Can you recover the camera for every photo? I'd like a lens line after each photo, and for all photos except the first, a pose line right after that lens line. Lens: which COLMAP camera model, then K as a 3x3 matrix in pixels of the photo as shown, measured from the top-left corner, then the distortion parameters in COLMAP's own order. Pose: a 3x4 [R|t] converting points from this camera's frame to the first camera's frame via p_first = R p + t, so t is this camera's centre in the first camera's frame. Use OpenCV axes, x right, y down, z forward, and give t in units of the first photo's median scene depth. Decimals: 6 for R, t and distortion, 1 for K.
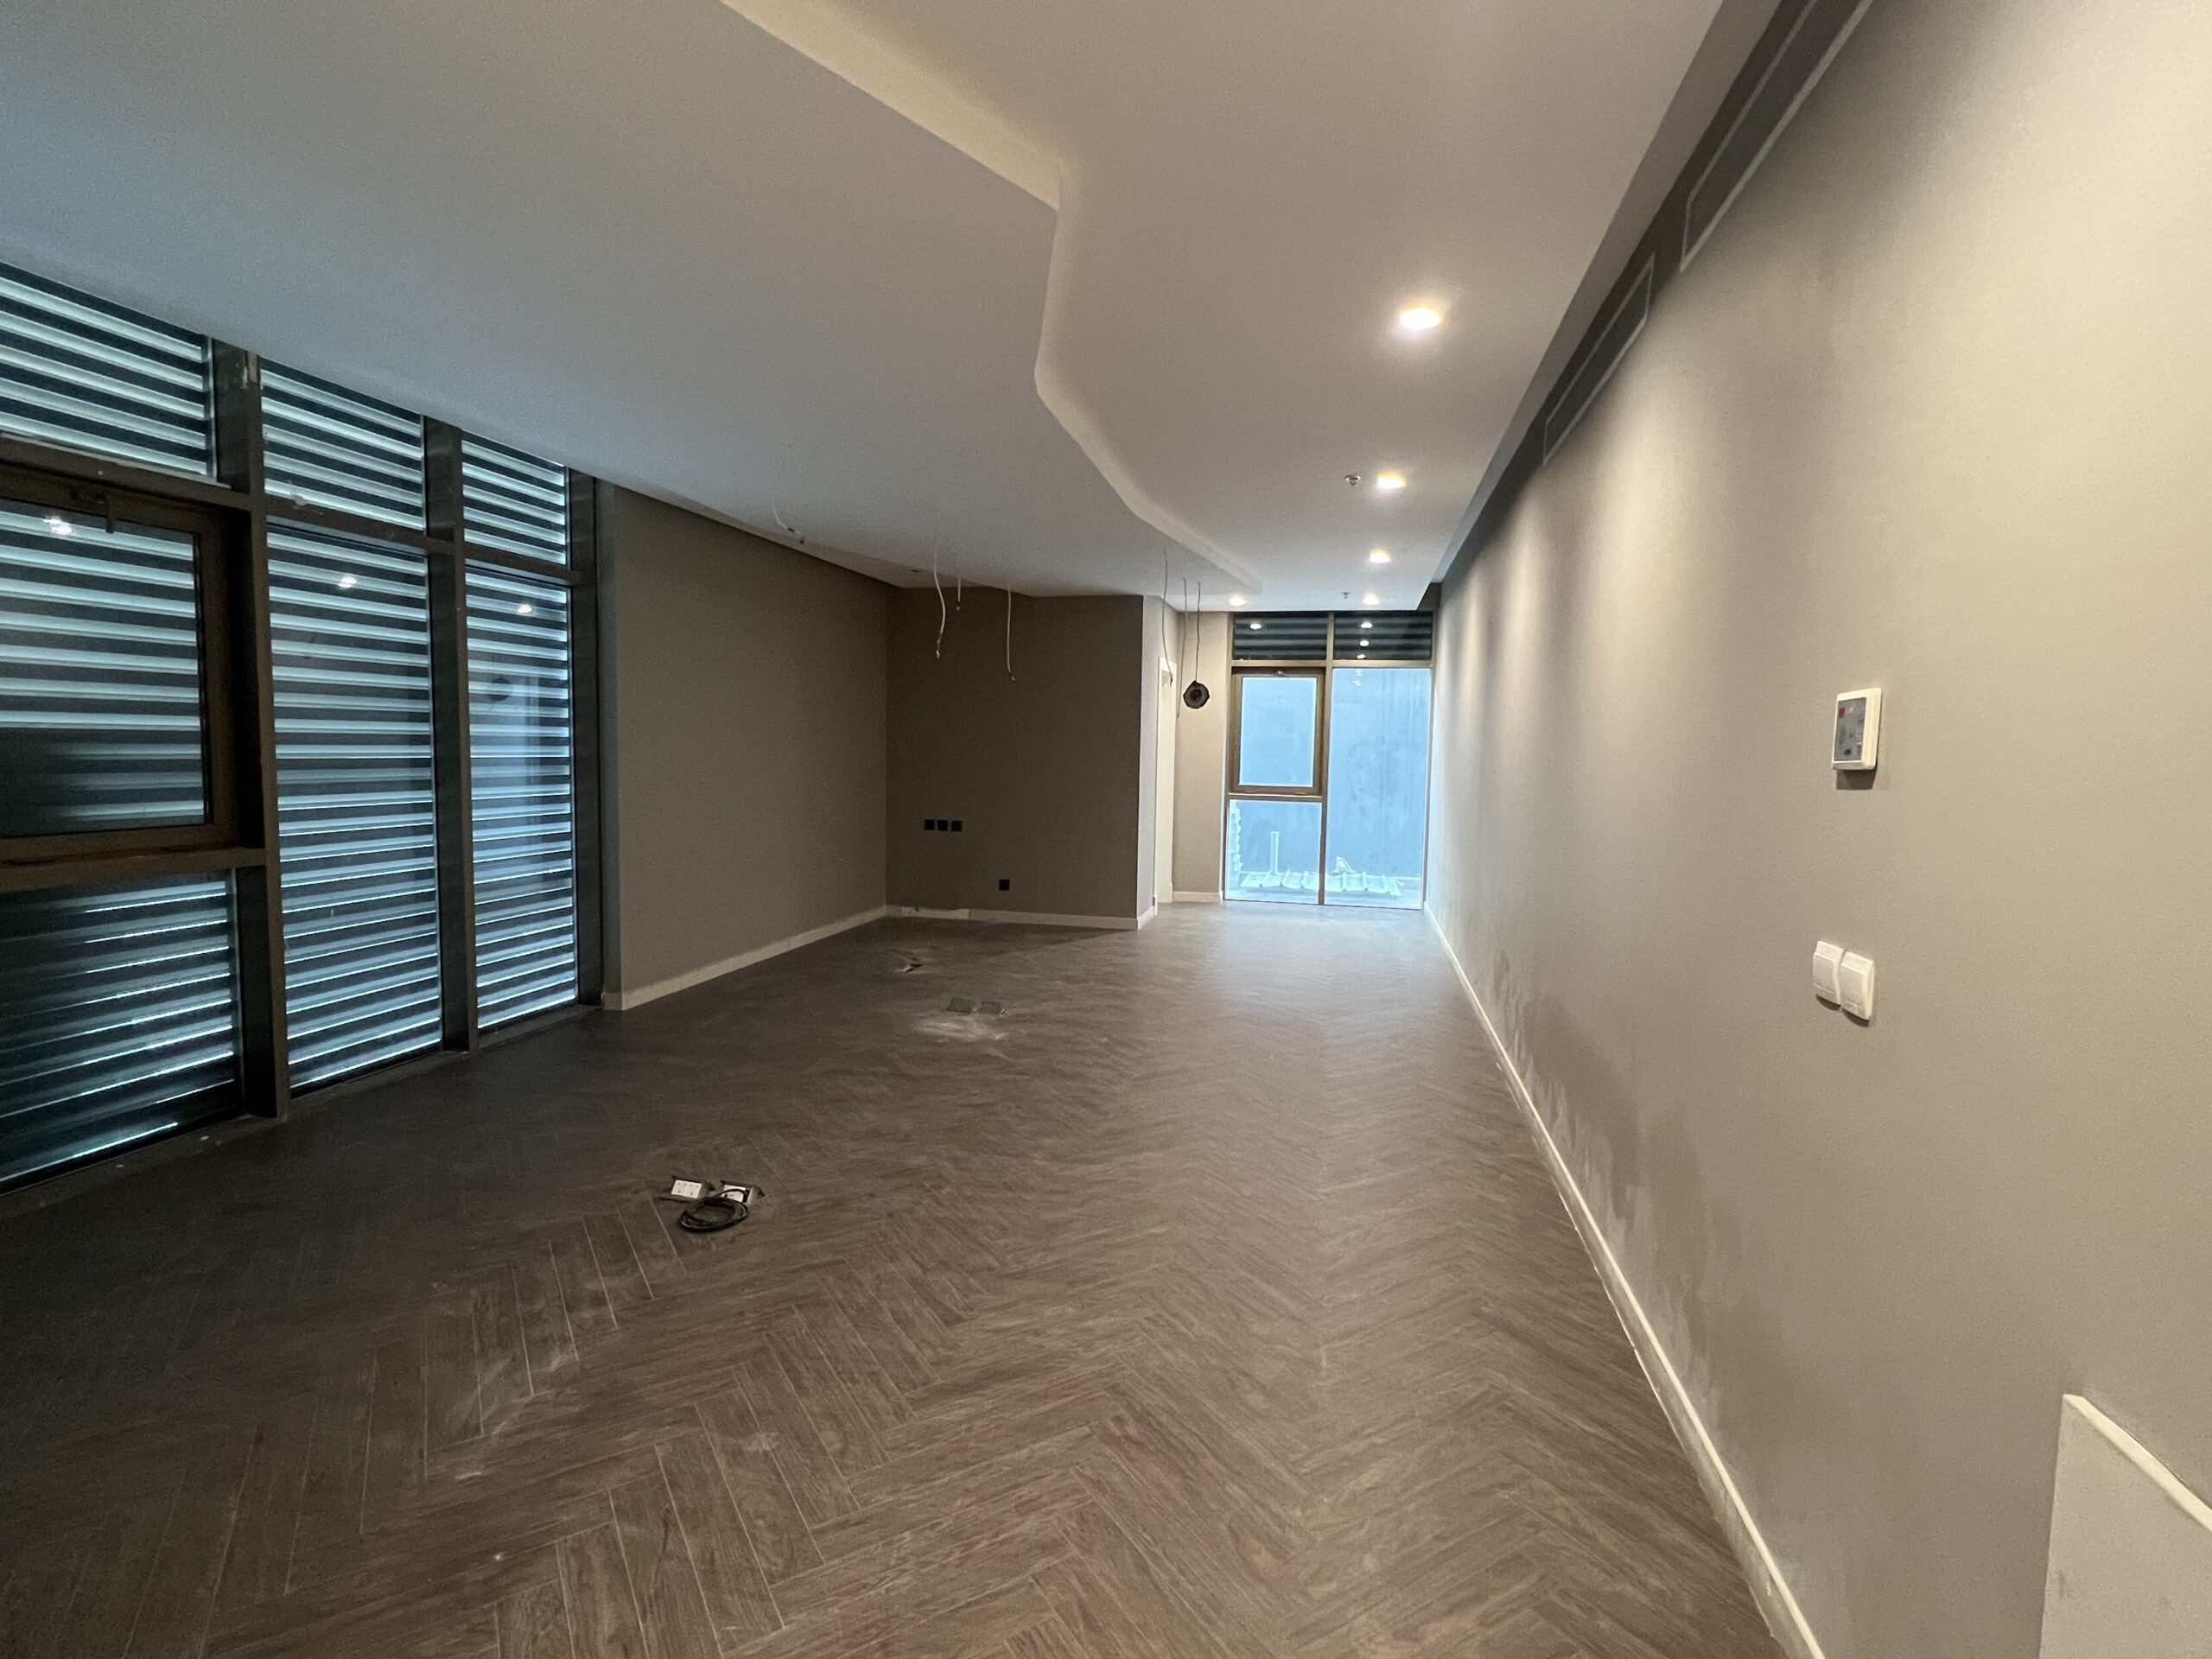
lens RADIAL K [[1071.3, 0, 1097.0], [0, 1071.3, 830.4], [0, 0, 1]] dist [-0.001536, -0.000900]
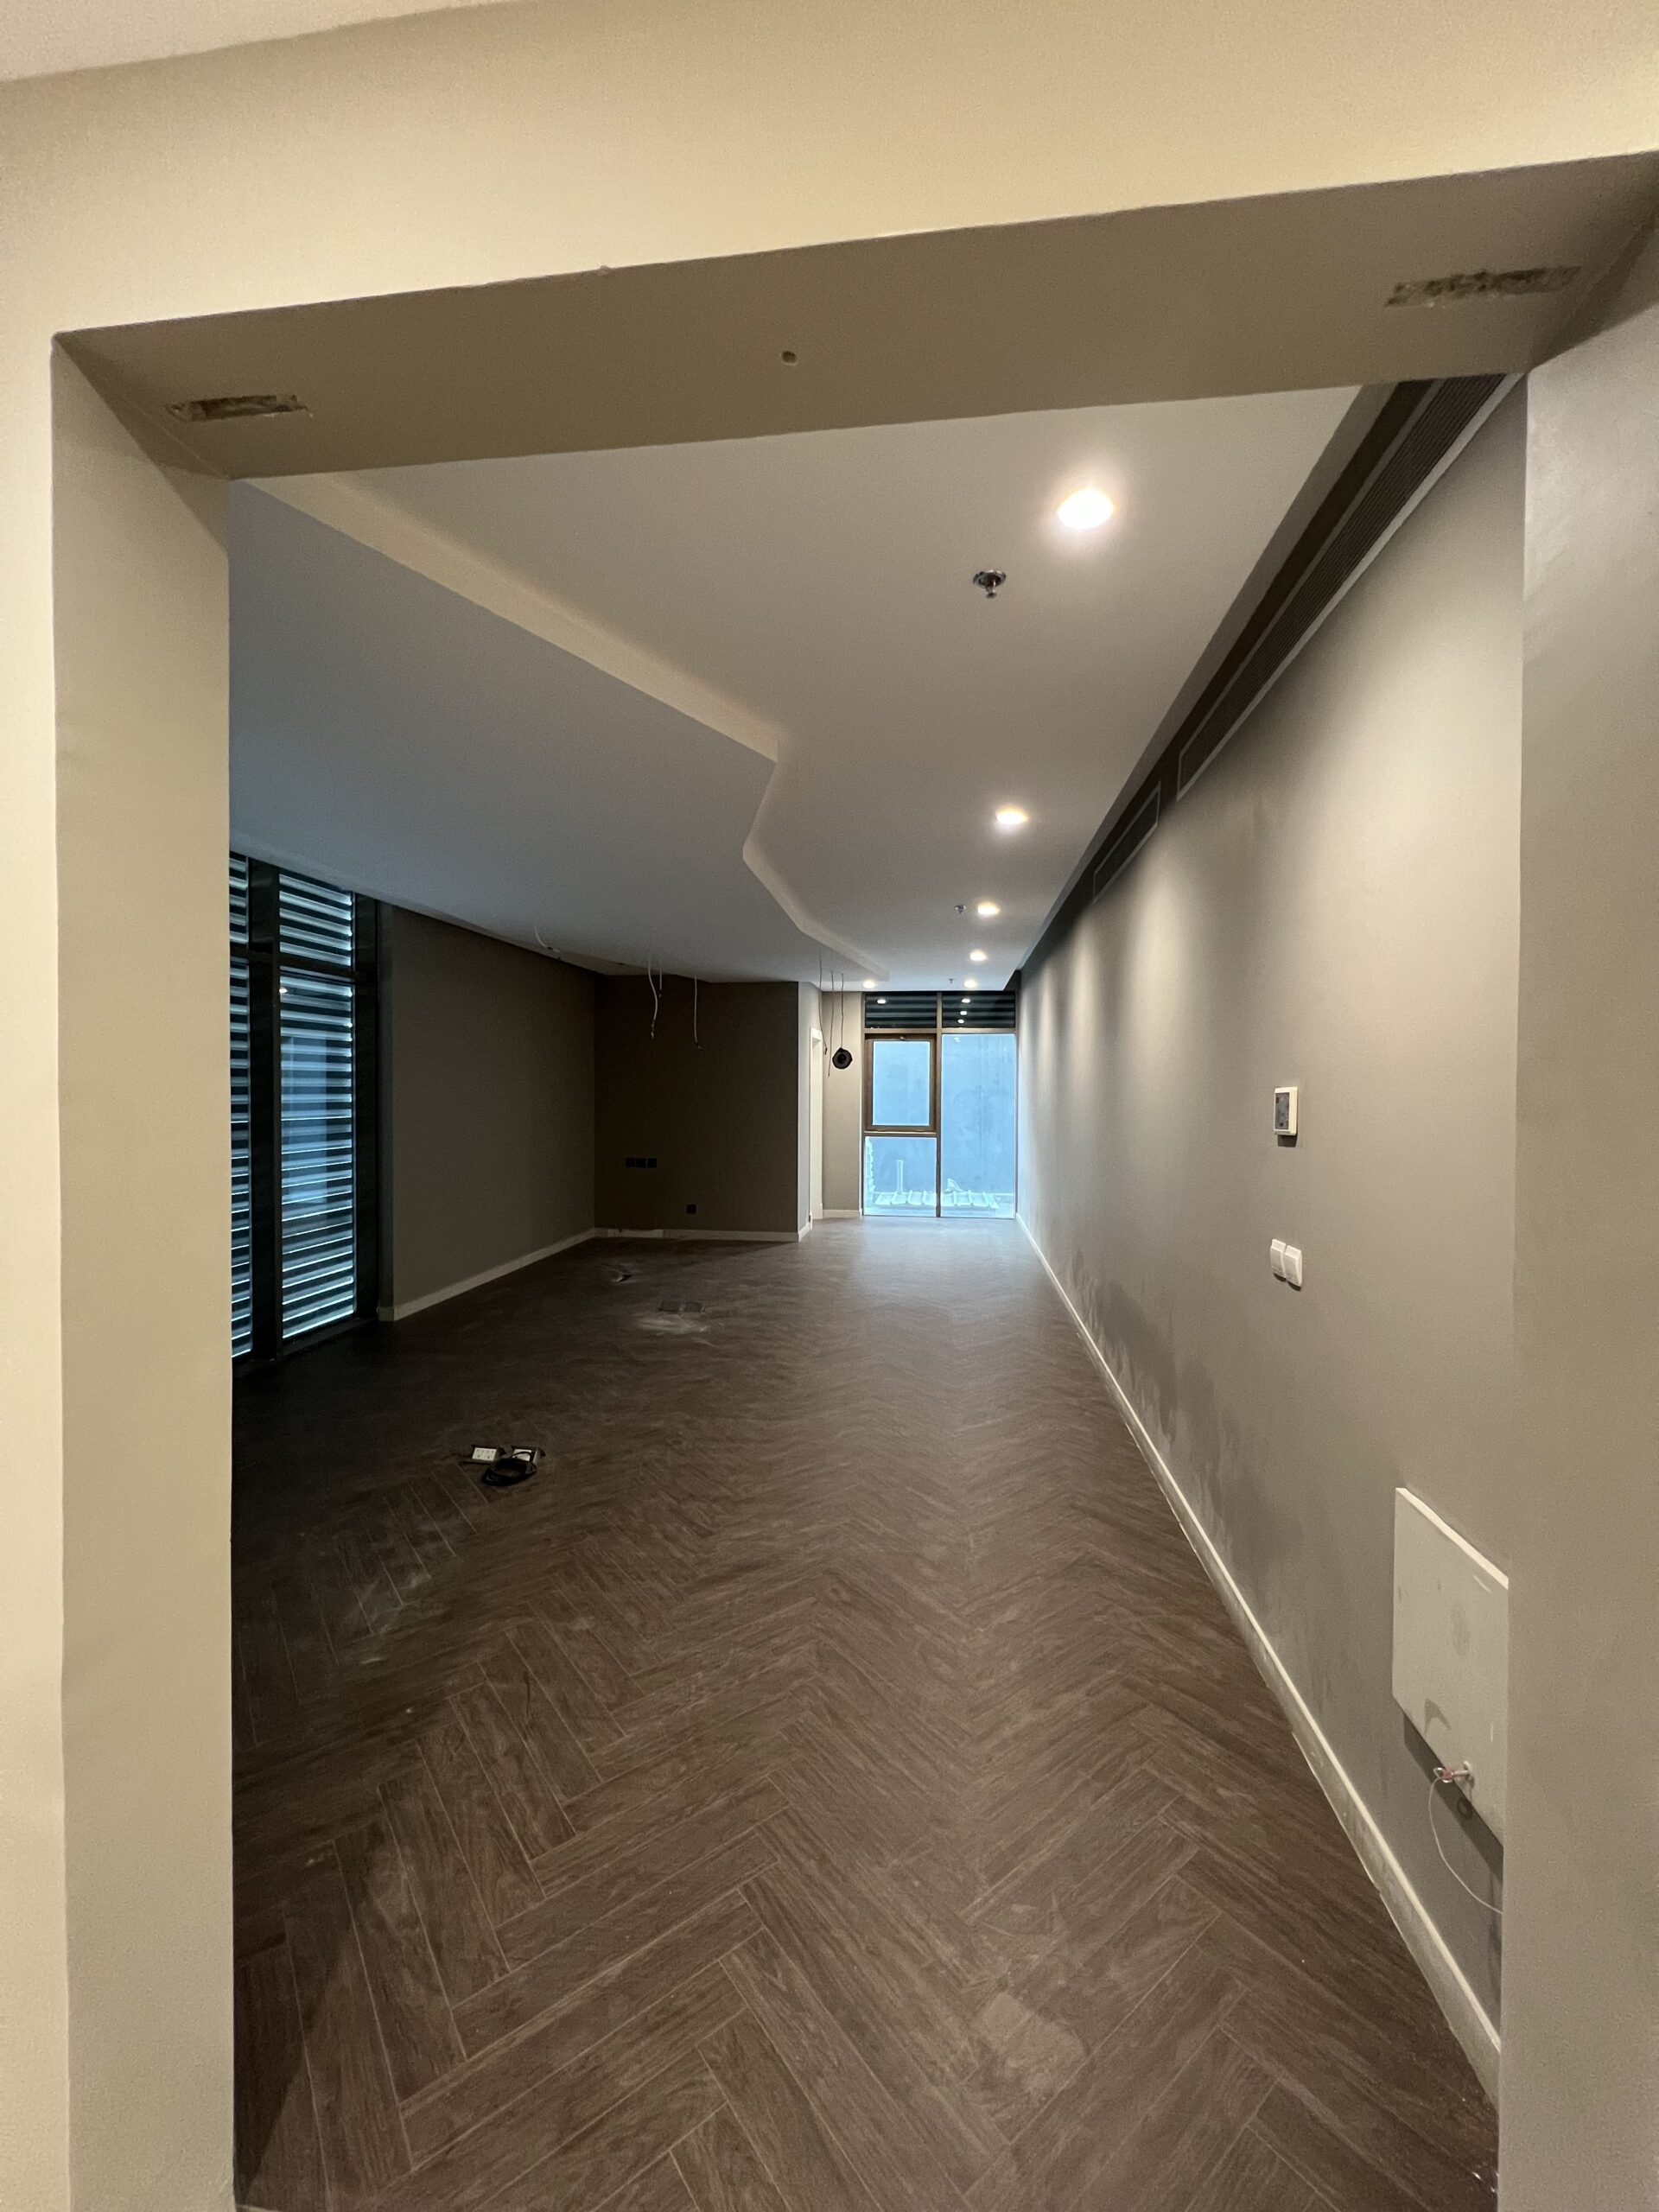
lens RADIAL K [[884.7, 0, 835.4], [0, 884.7, 1107.3], [0, 0, 1]] dist [-0.003203, 0.001402]
pose [[0.994472, -0.016264, 0.103733, -0.059553], [0.022070, 0.998238, -0.055074, -0.018245], [-0.102655, 0.057059, 0.993079, -0.134986]]
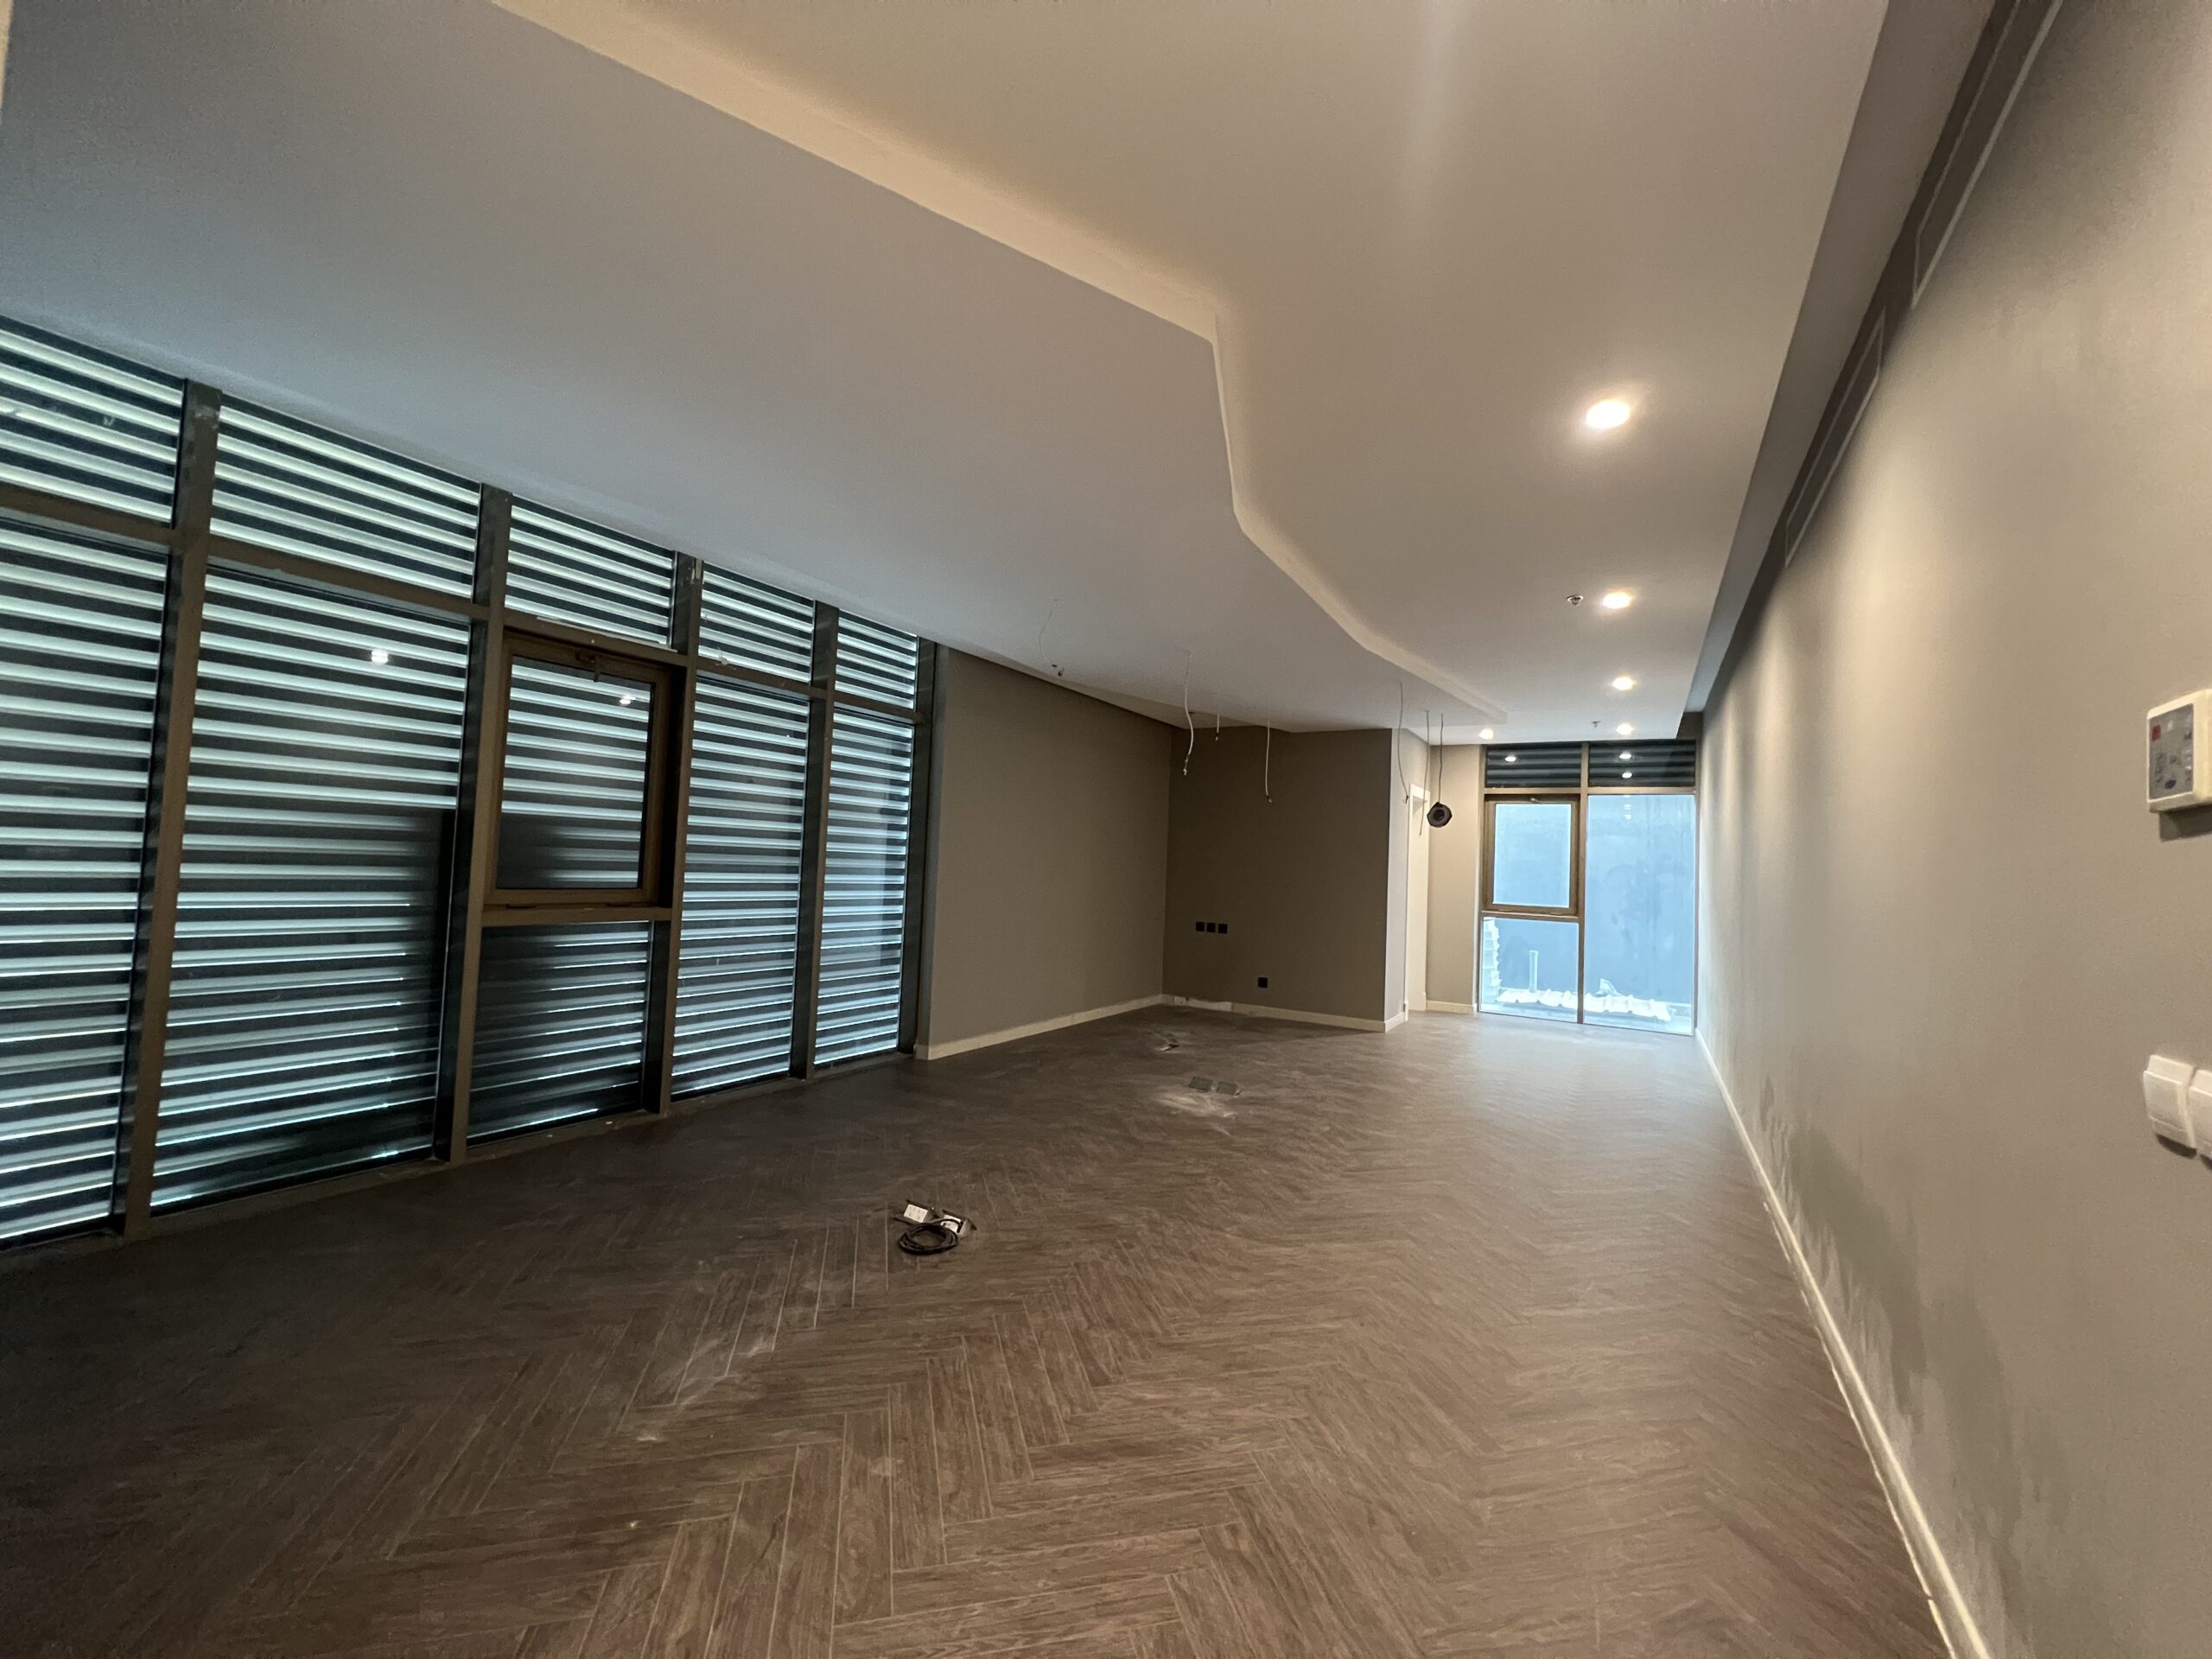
lens RADIAL K [[884.7, 0, 1098.8], [0, 884.7, 827.4], [0, 0, 1]] dist [-0.003203, 0.001402]
pose [[0.950270, 0.008140, -0.311321, 0.093765], [-0.048976, 0.991125, -0.123579, 0.029512], [0.307553, 0.132681, 0.942235, 0.103736]]
